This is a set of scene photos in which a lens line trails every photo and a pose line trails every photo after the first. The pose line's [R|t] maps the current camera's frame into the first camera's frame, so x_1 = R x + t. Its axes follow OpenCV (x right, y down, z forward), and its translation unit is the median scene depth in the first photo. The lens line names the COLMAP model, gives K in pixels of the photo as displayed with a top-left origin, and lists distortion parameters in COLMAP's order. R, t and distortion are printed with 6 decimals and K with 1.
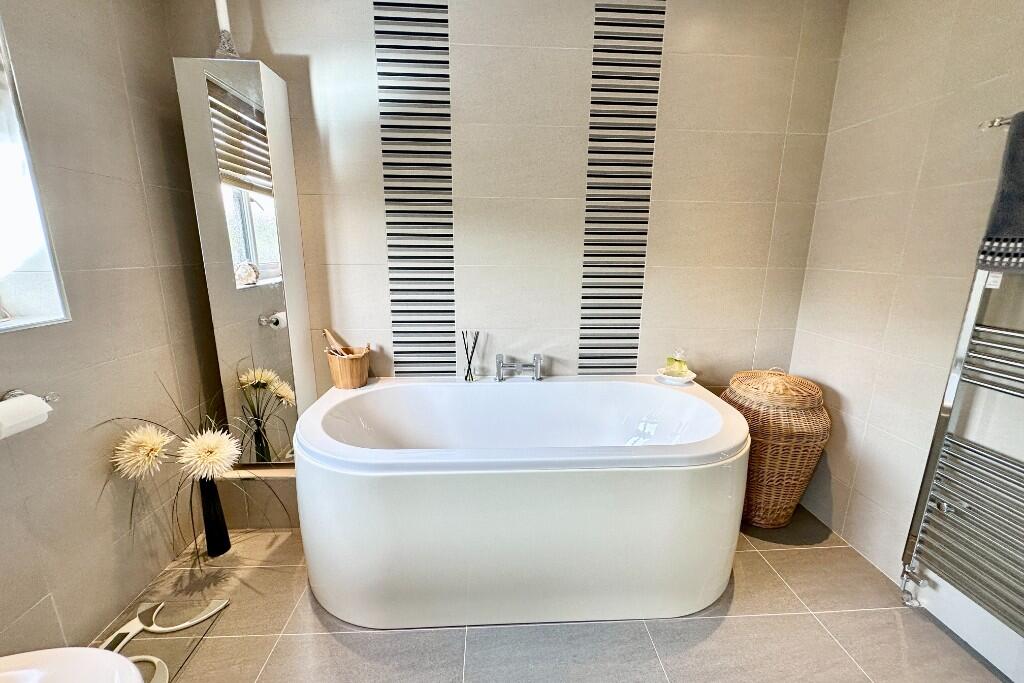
lens RADIAL K [[410.5, 0, 513.2], [0, 410.5, 339.6], [0, 0, 1]] dist [0.001185, -0.000361]
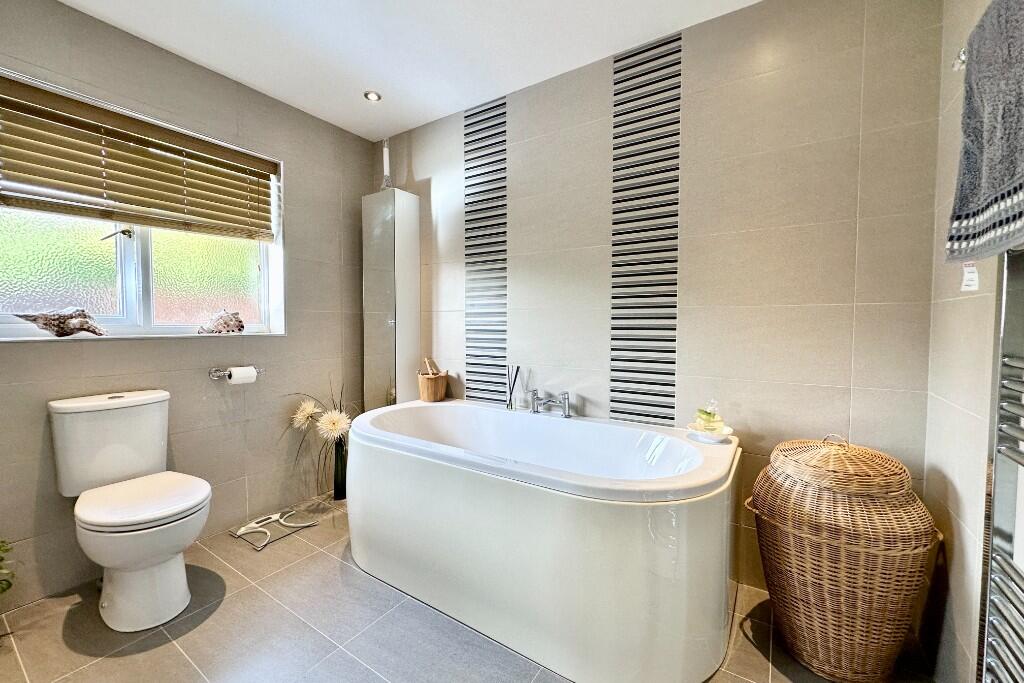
lens RADIAL K [[410.5, 0, 514.3], [0, 410.5, 341.0], [0, 0, 1]] dist [0.001185, -0.000361]
pose [[0.804517, 0.017691, -0.593666, 0.628354], [-0.125660, 0.981998, -0.141028, 0.080762], [0.580484, 0.188059, 0.792258, 0.074796]]
